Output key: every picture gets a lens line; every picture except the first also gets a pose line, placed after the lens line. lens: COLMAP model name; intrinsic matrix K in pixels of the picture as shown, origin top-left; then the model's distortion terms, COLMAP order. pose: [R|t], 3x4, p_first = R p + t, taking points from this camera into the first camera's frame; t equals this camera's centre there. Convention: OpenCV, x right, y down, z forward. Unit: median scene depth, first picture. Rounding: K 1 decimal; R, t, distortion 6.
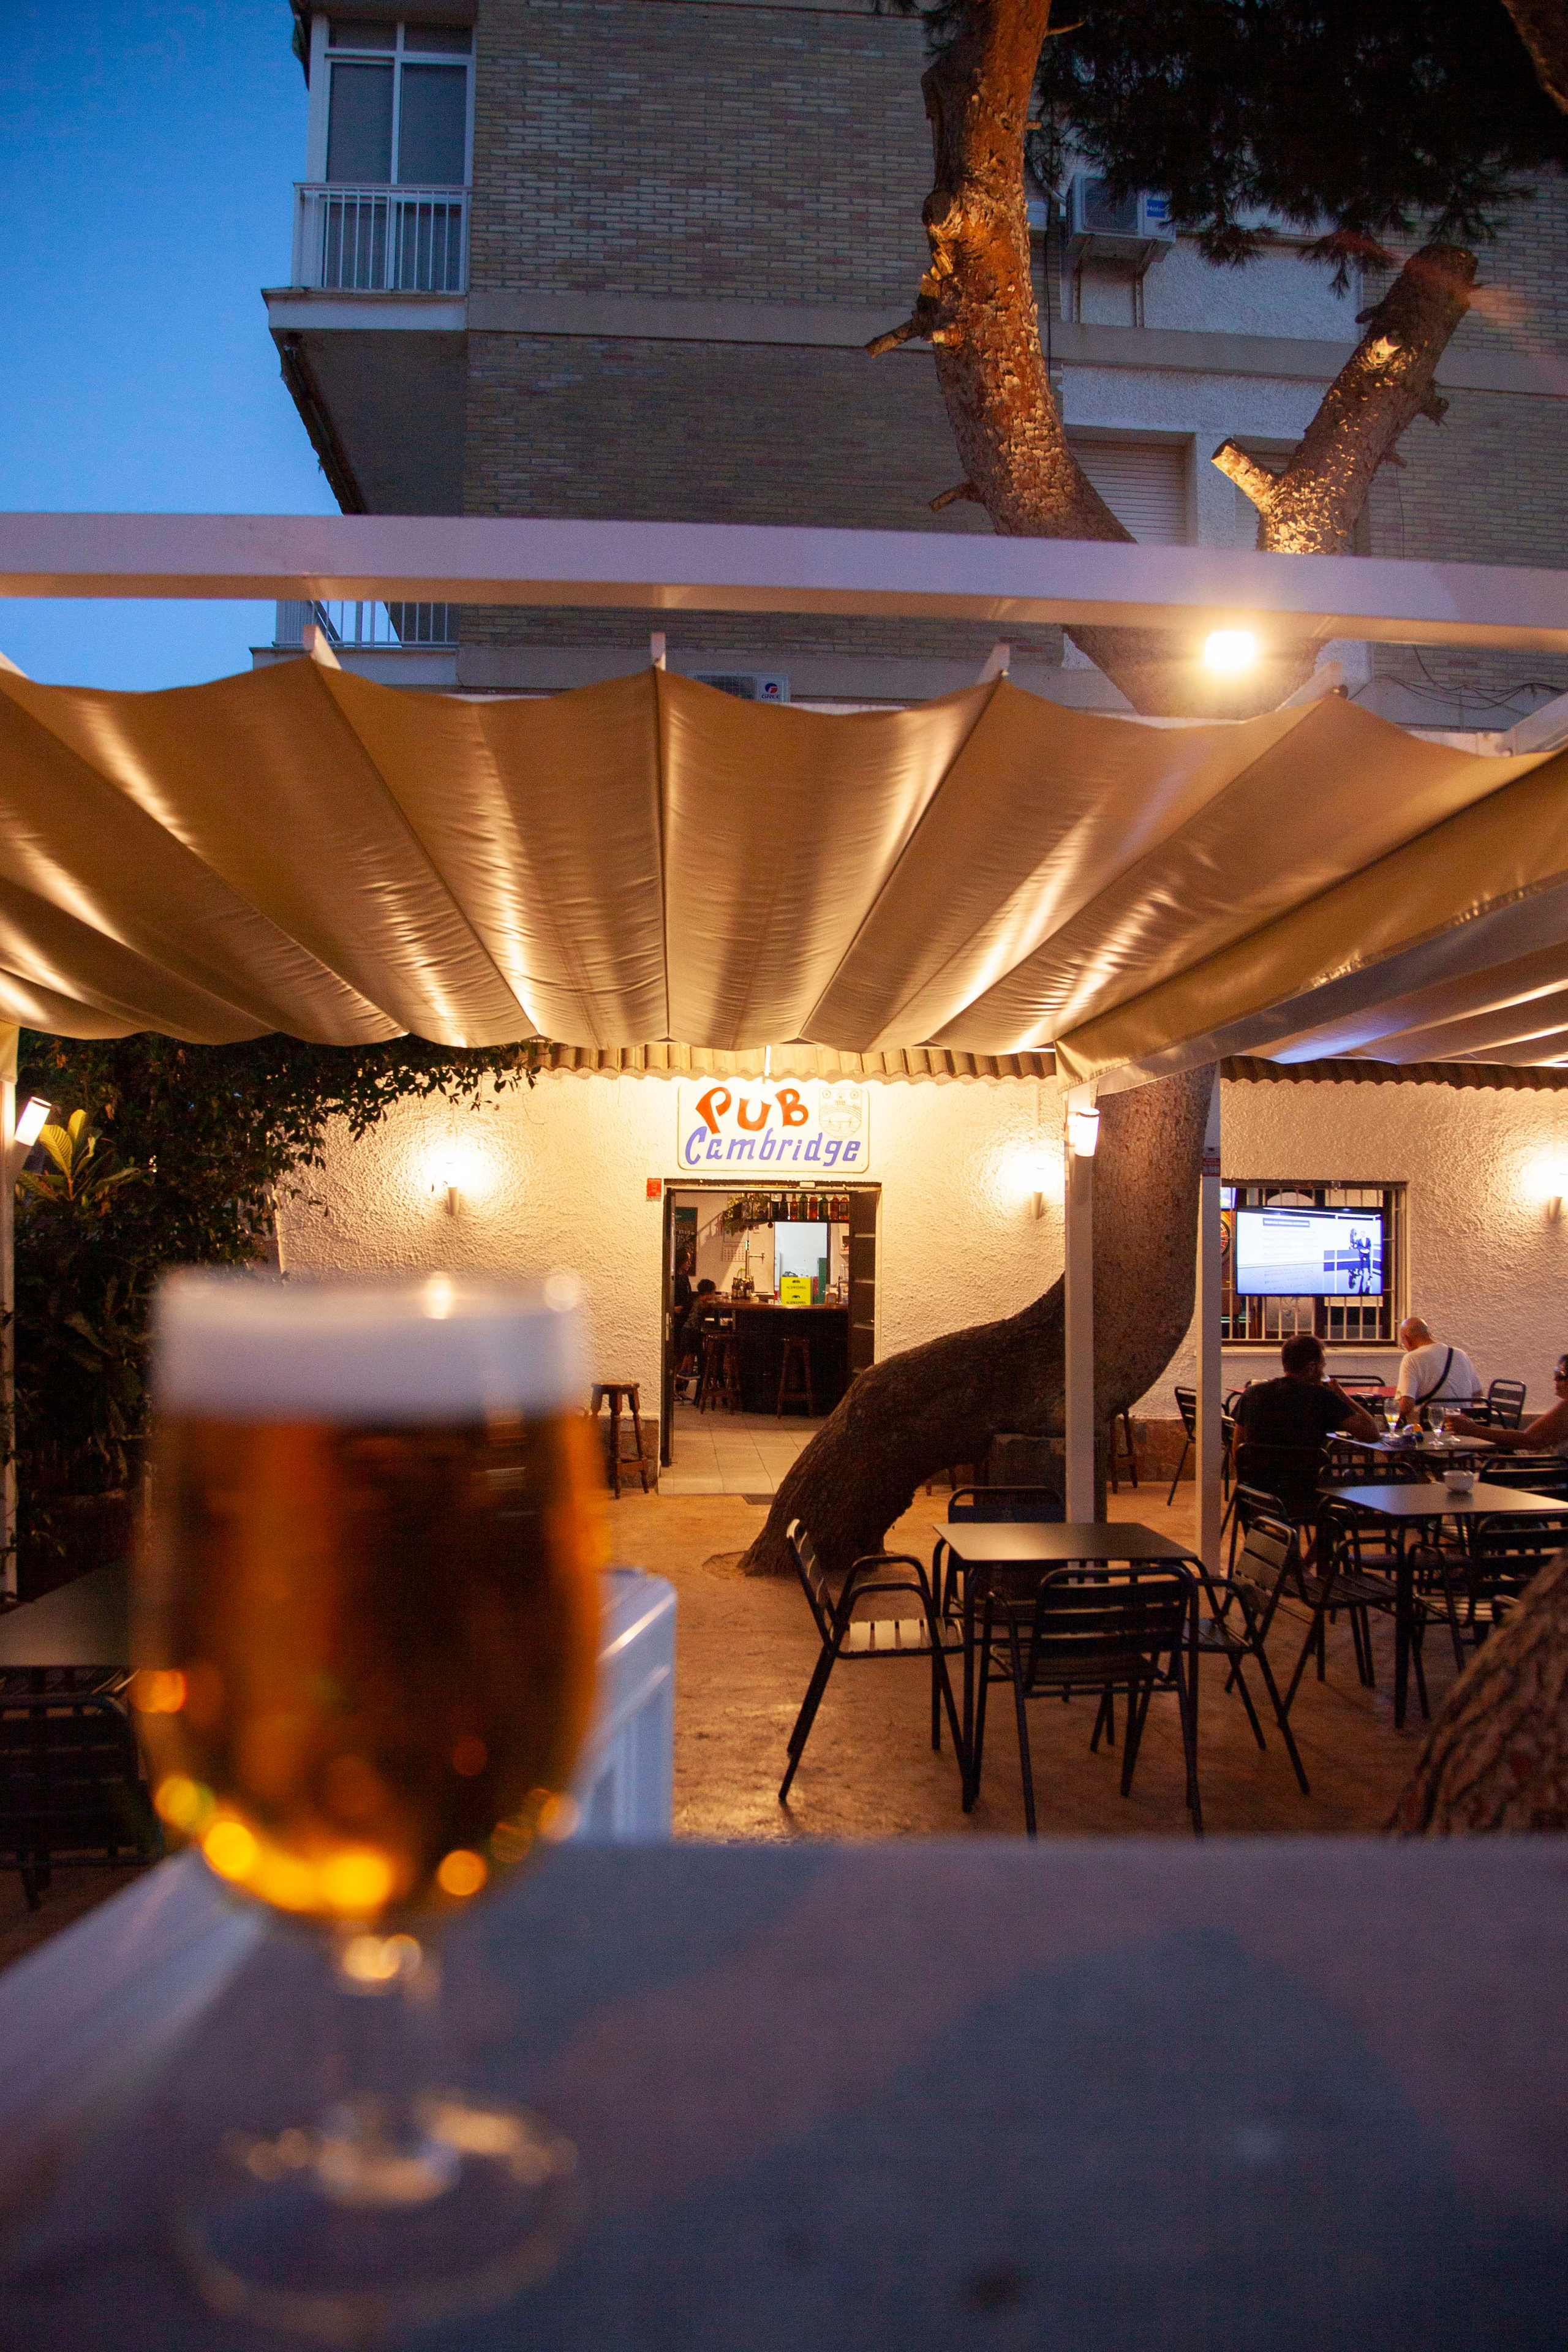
lens RADIAL K [[1647.1, 0, 776.2], [0, 1647.1, 1175.4], [0, 0, 1]] dist [-0.116818, 0.065986]
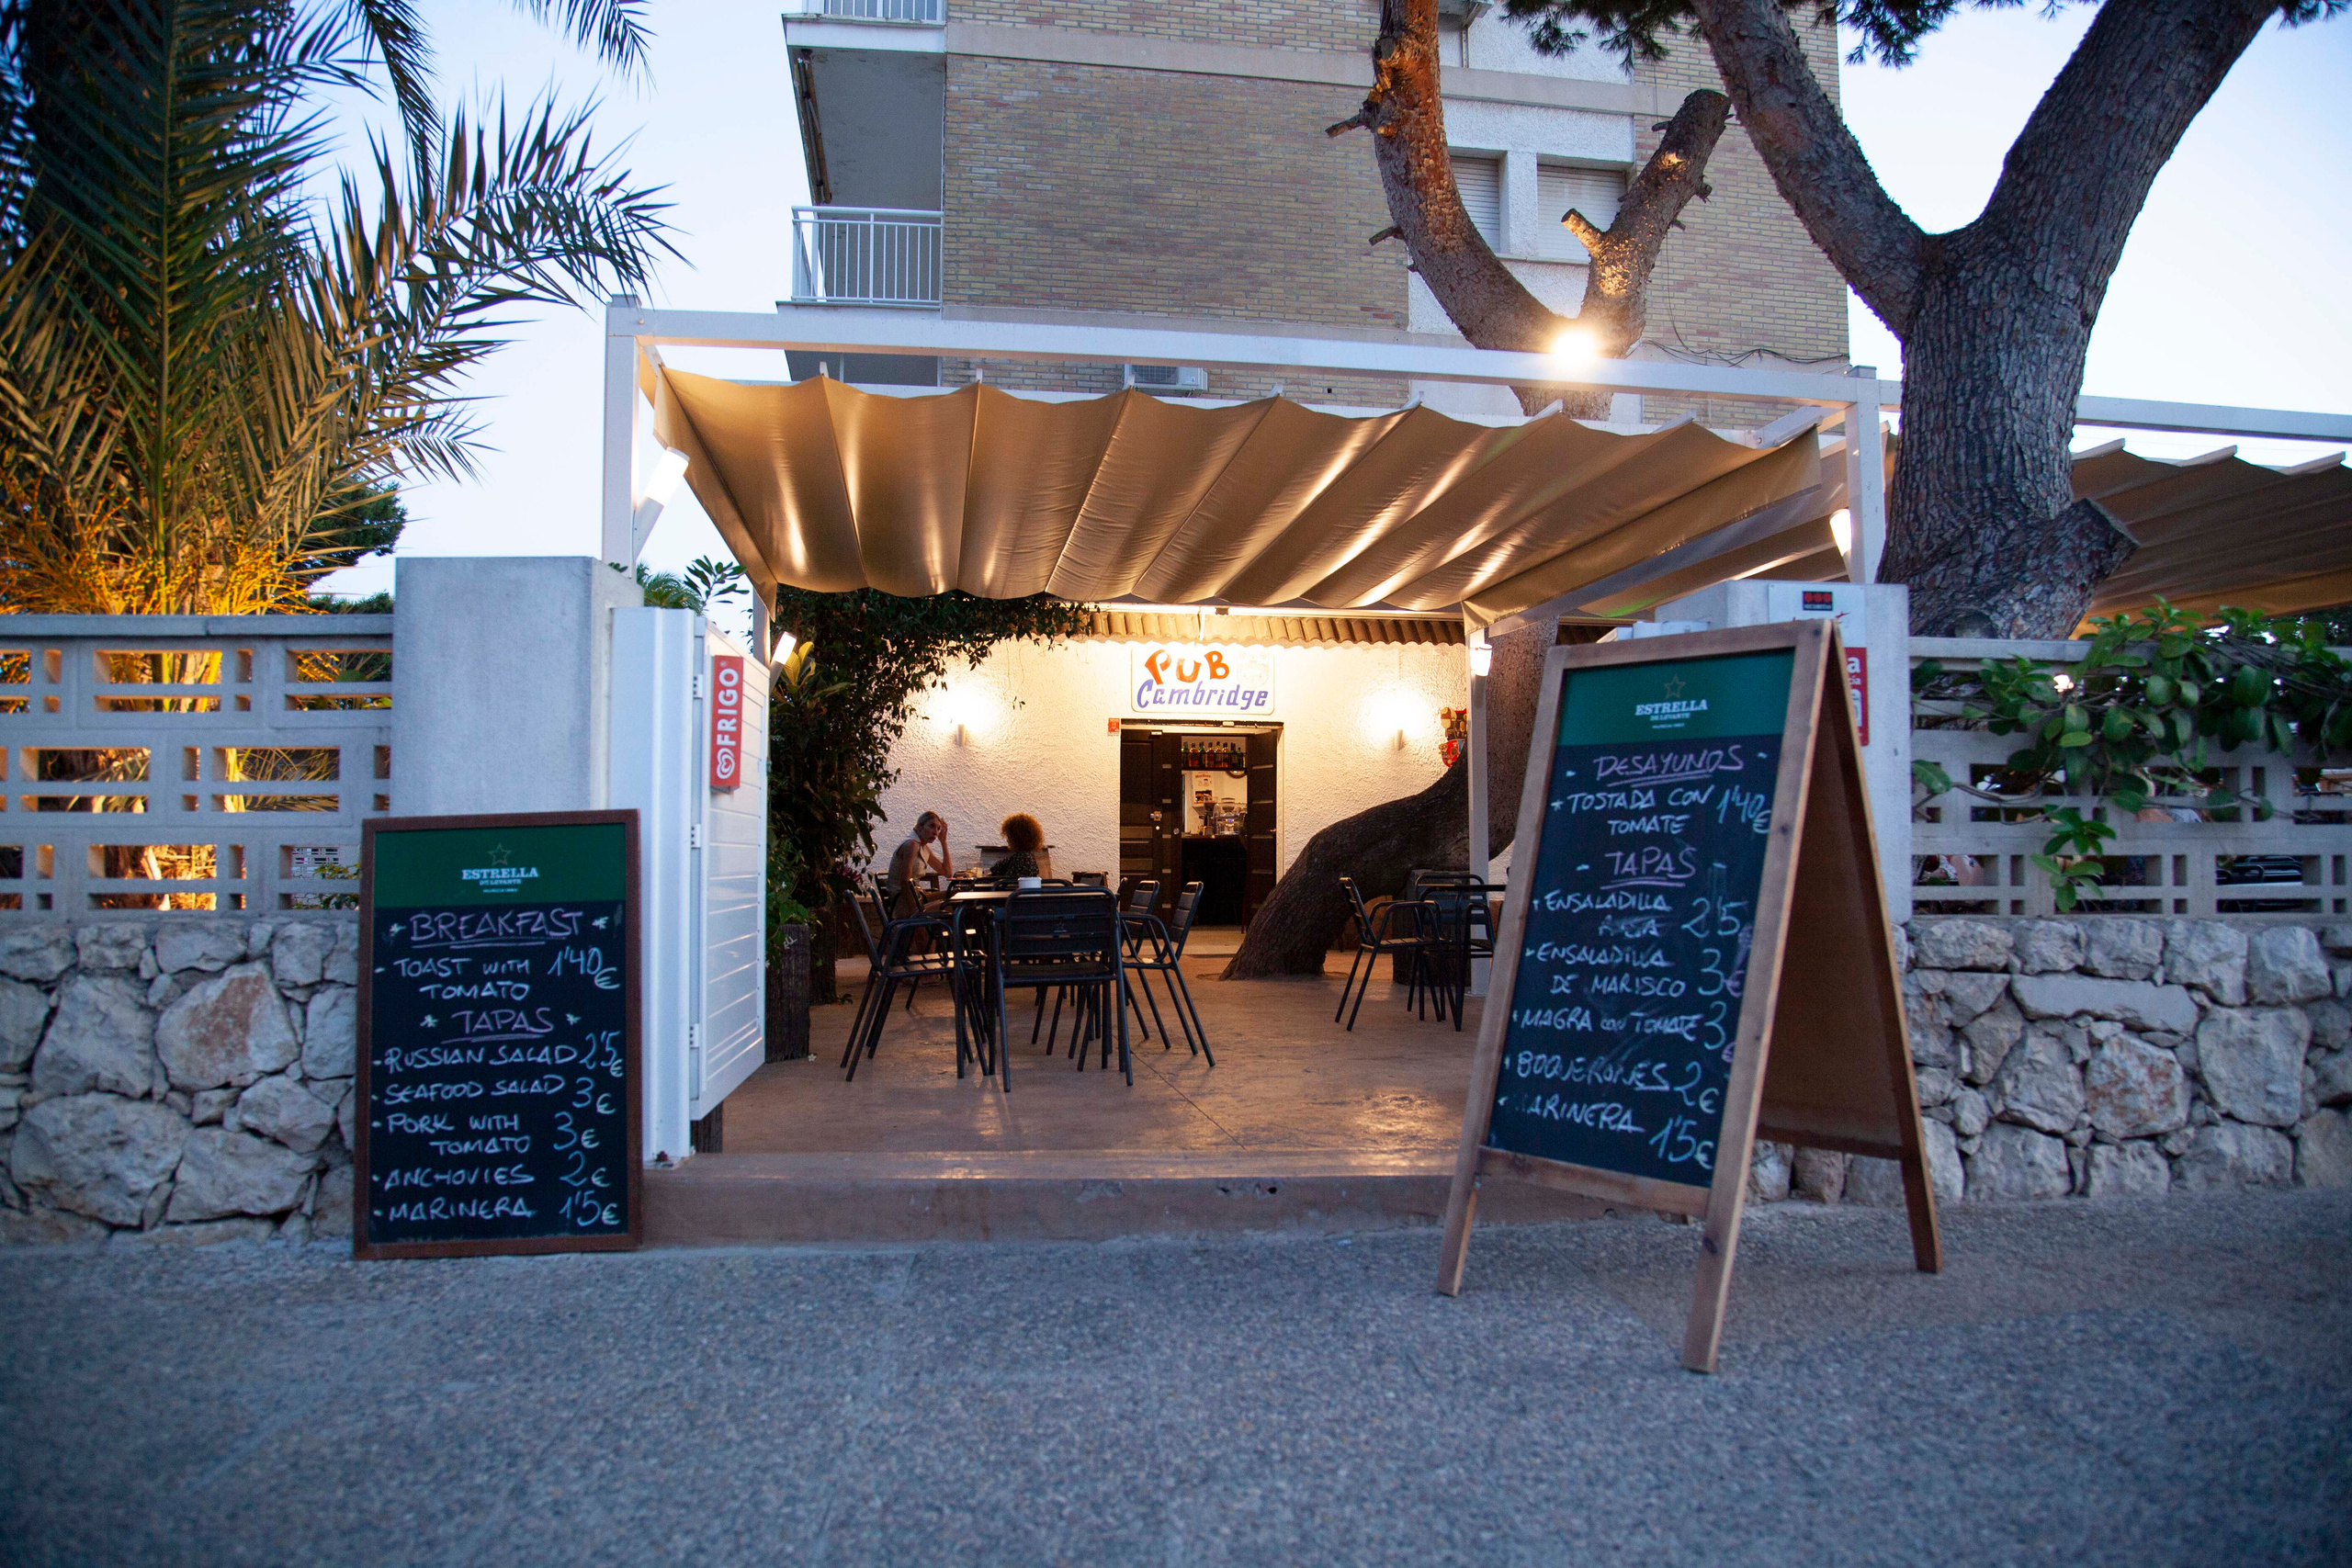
lens RADIAL K [[1610.7, 0, 1179.1], [0, 1610.7, 791.6], [0, 0, 1]] dist [-0.124851, 0.077348]
pose [[0.995742, -0.003587, 0.092113, -0.140043], [0.002983, 0.999973, 0.006694, 0.051449], [-0.092134, -0.006391, 0.995726, -0.282172]]
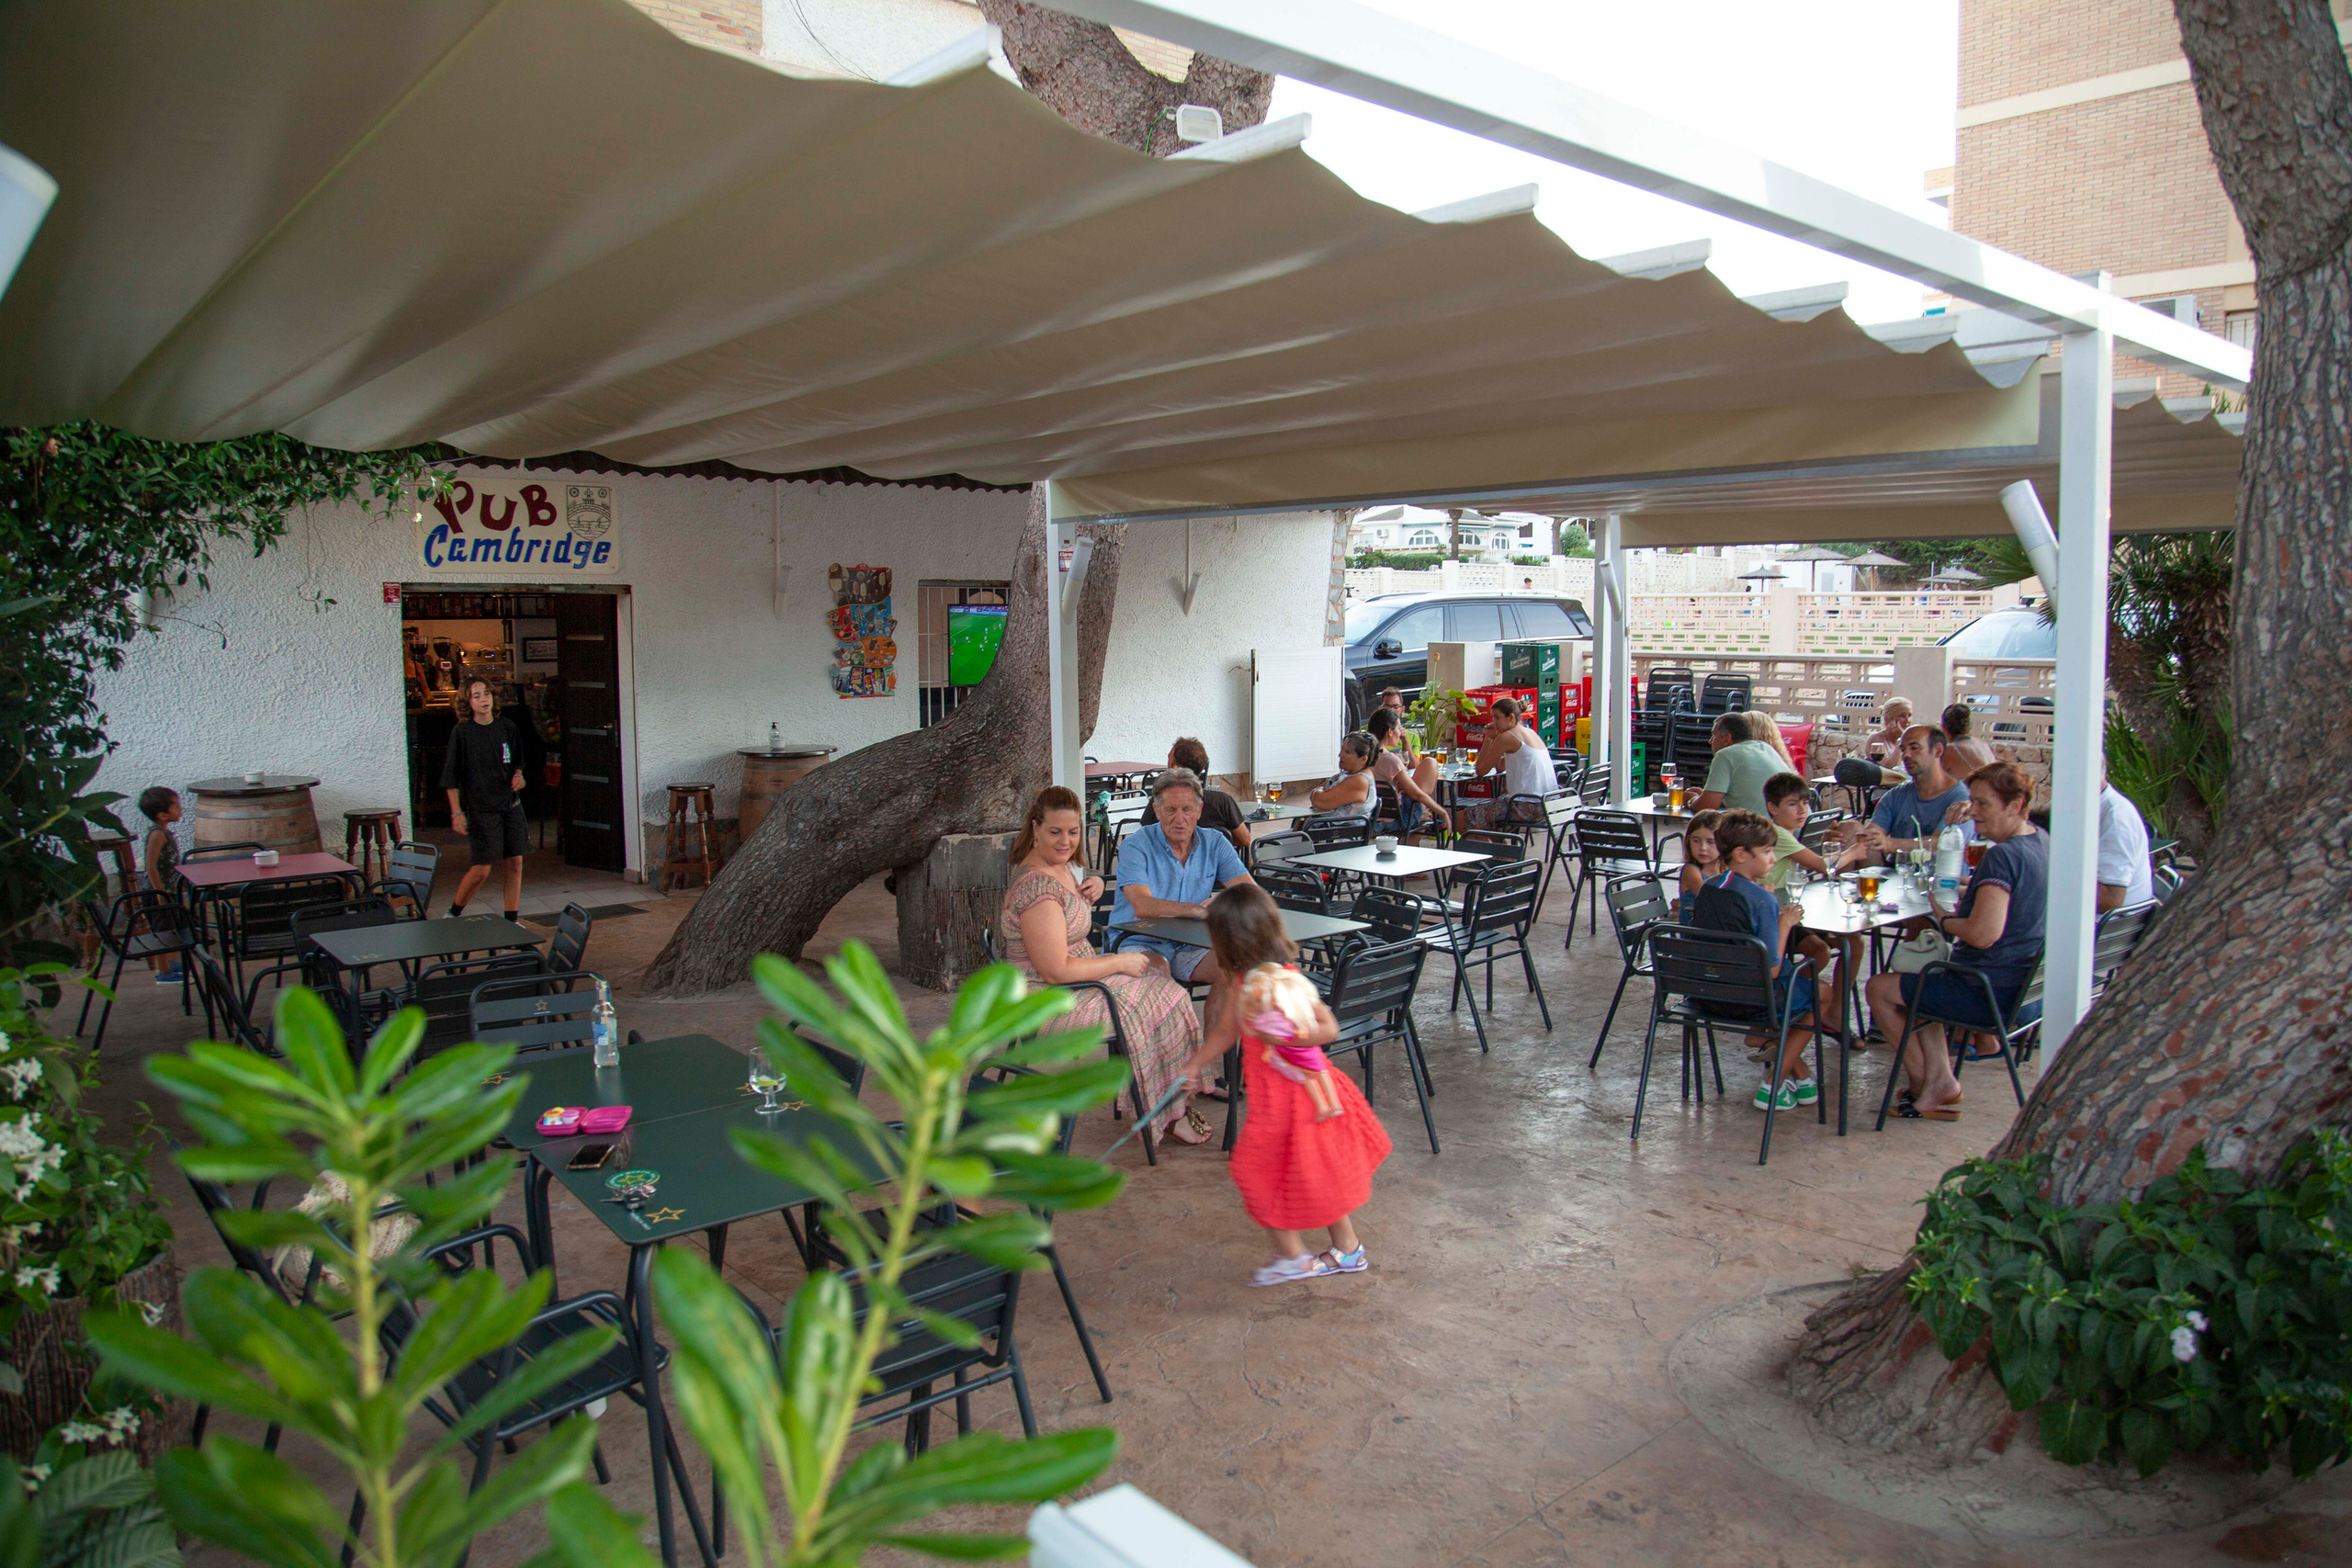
lens RADIAL K [[1610.7, 0, 1179.1], [0, 1610.7, 791.6], [0, 0, 1]] dist [-0.124851, 0.077348]
pose [[0.799609, -0.073745, 0.595976, -0.246469], [-0.019205, 0.988783, 0.148117, -0.020038], [-0.600214, -0.129882, 0.789224, 0.052122]]
